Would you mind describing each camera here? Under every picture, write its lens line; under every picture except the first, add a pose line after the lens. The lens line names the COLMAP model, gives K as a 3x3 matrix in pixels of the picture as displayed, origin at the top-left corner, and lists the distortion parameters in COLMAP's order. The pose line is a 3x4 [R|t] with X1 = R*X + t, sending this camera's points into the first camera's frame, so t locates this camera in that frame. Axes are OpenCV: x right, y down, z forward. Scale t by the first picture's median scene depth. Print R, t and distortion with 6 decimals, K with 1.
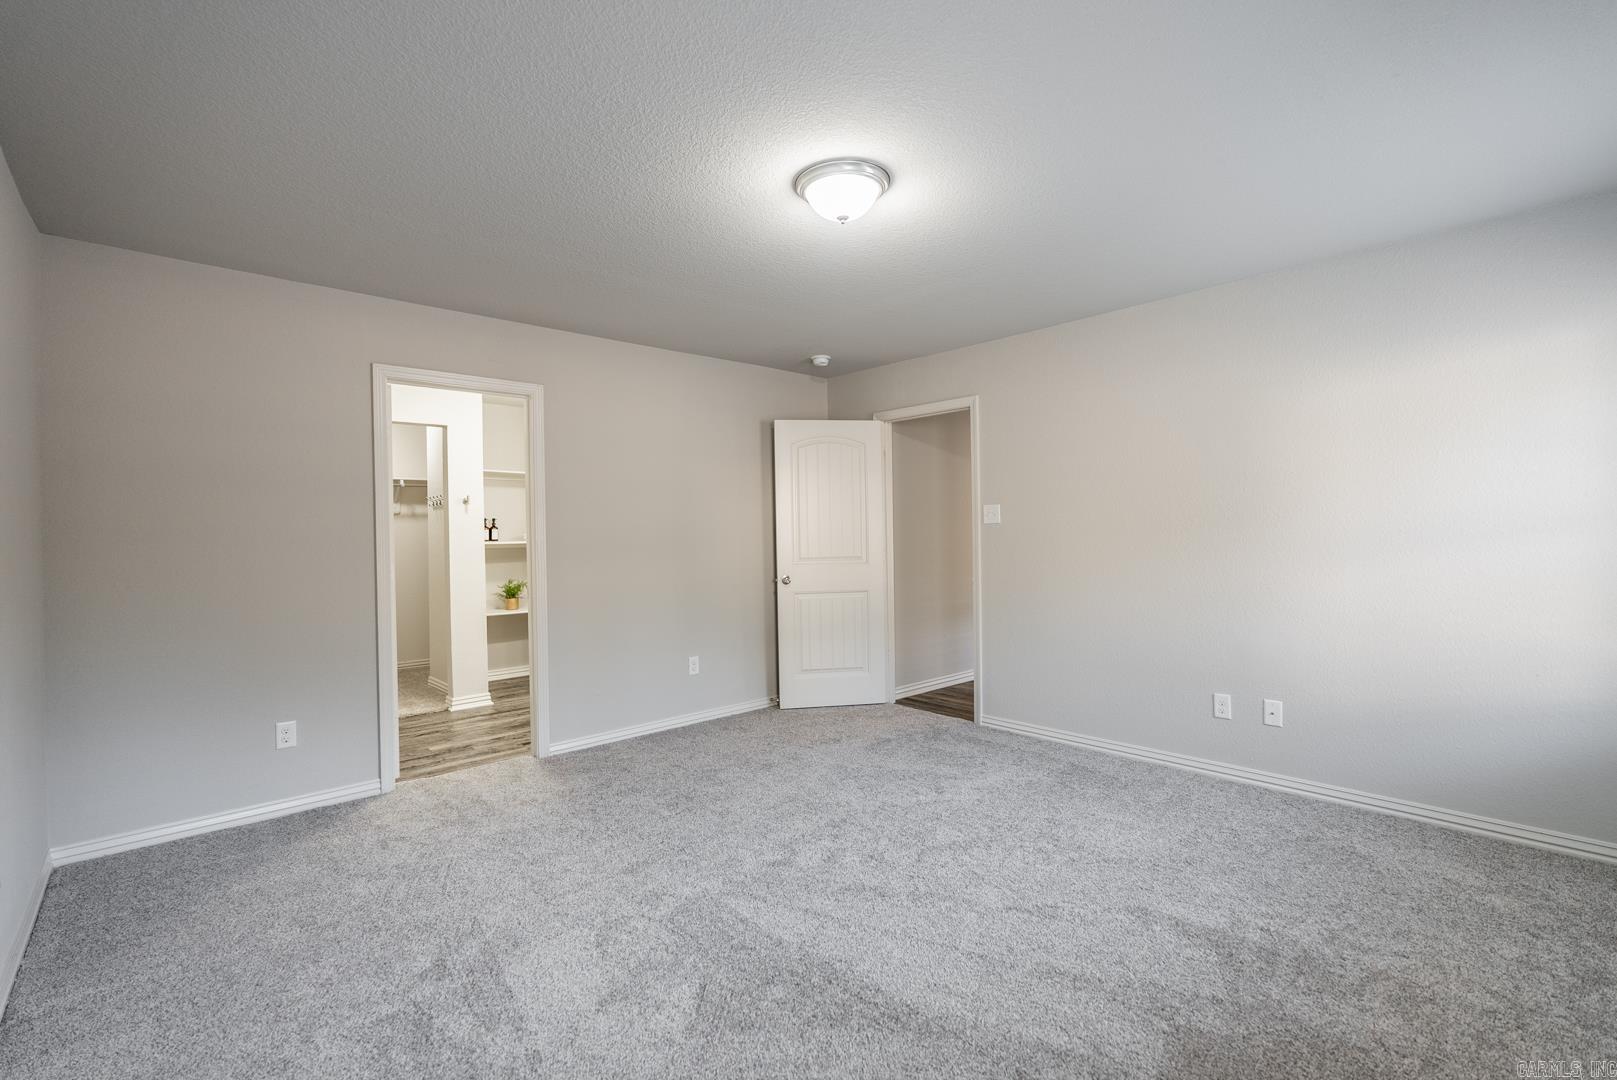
lens RADIAL K [[722.0, 0, 817.0], [0, 722.0, 540.8], [0, 0, 1]] dist [-0.008192, 0.001593]
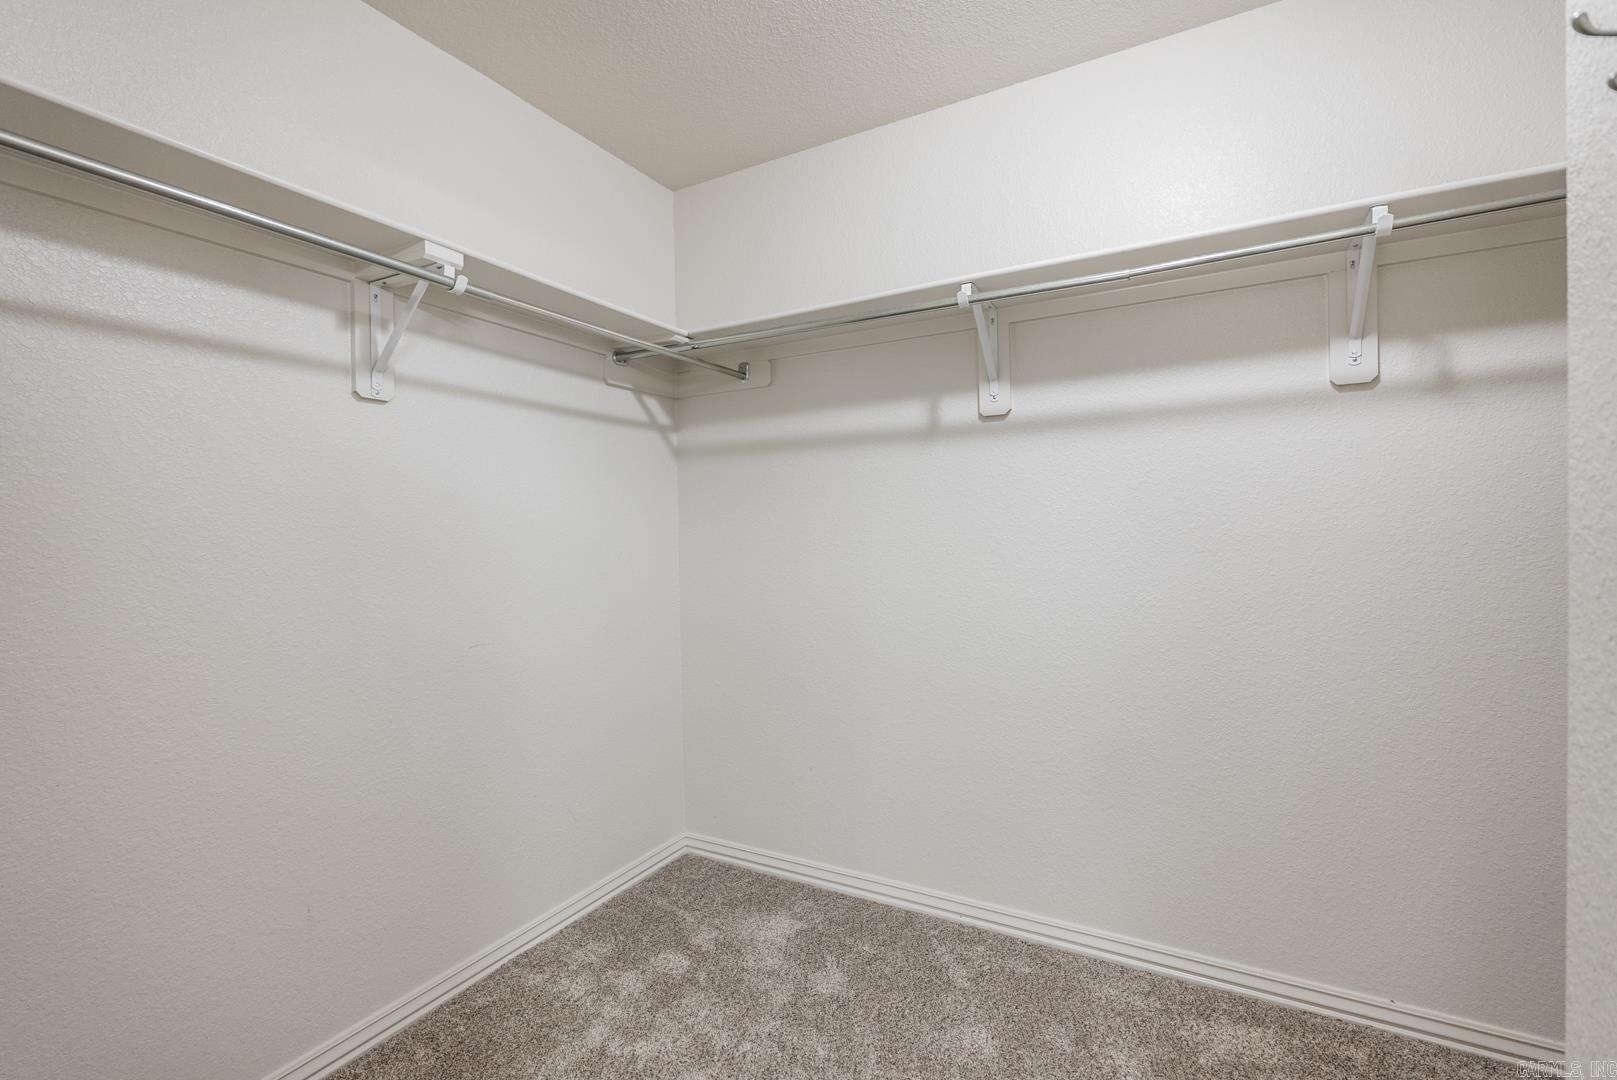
lens RADIAL K [[722.0, 0, 806.6], [0, 722.0, 538.8], [0, 0, 1]] dist [-0.008192, 0.001593]
pose [[0.322503, 0.025502, -0.946225, -0.448412], [0.000077, 0.999636, 0.026968, 0.010098], [0.946568, -0.008770, 0.322384, 0.807112]]
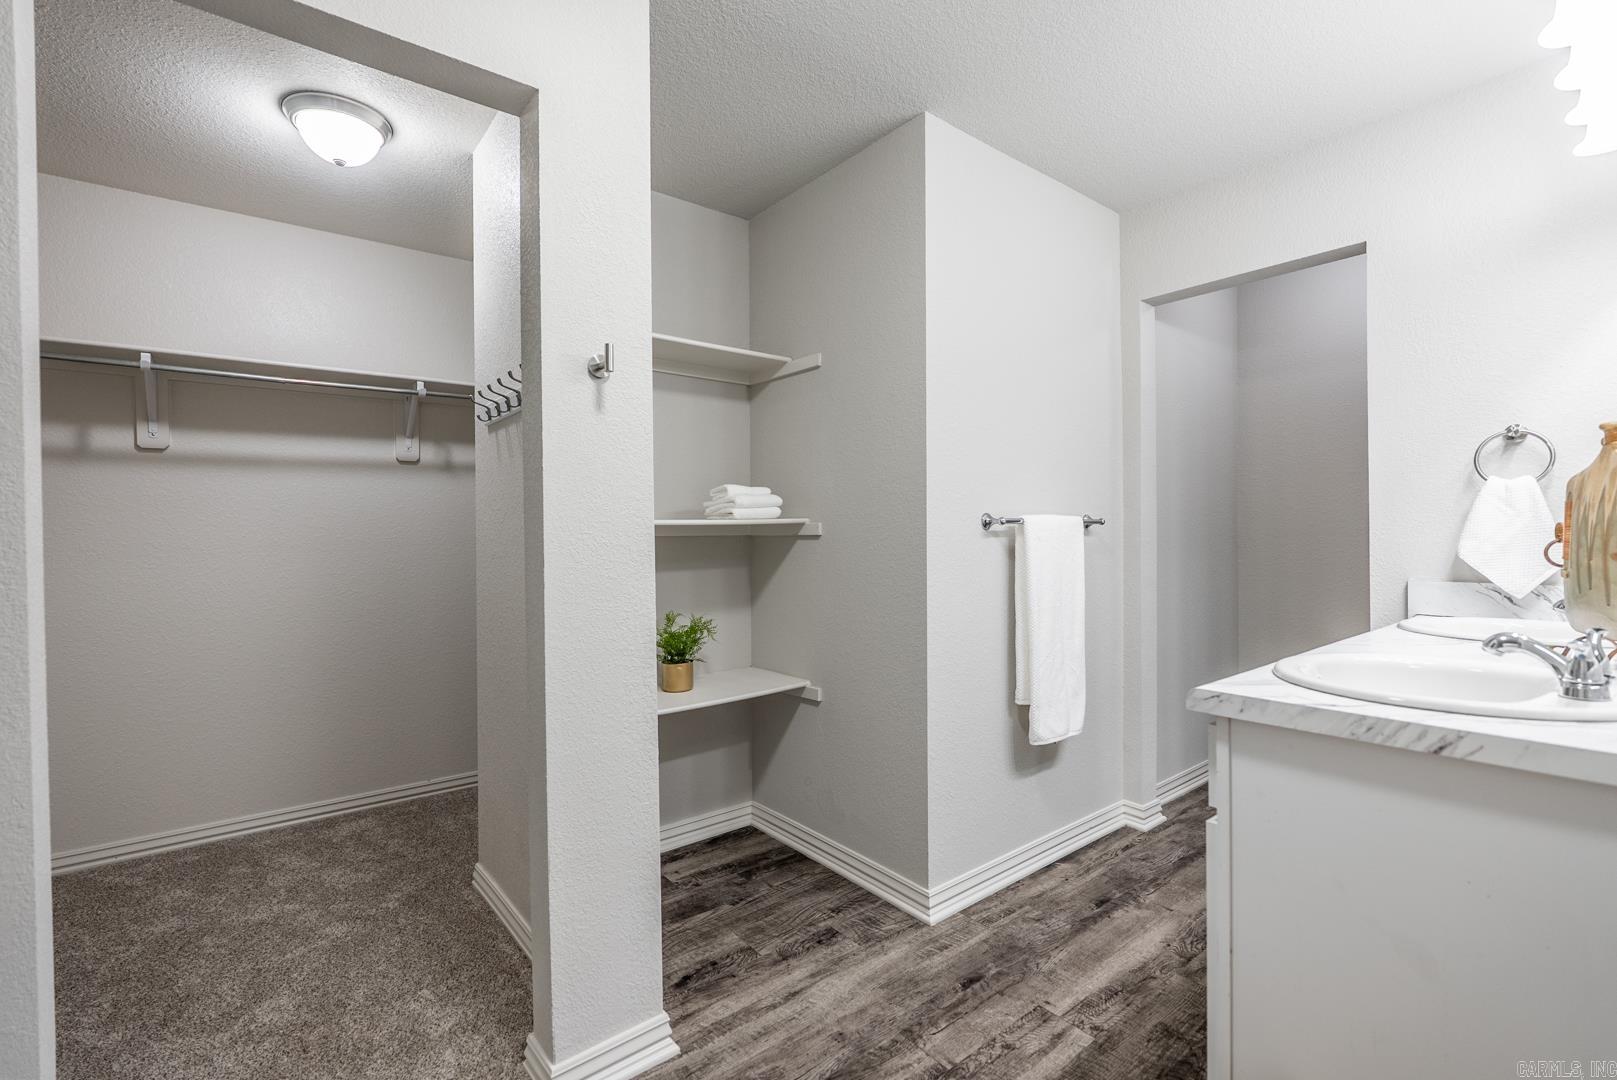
lens RADIAL K [[722.0, 0, 804.4], [0, 722.0, 539.9], [0, 0, 1]] dist [-0.008192, 0.001593]
pose [[0.997322, 0.013275, -0.071914, -0.321214], [-0.013205, 0.999912, 0.001439, 0.010498], [0.071927, -0.000485, 0.997410, 0.600412]]
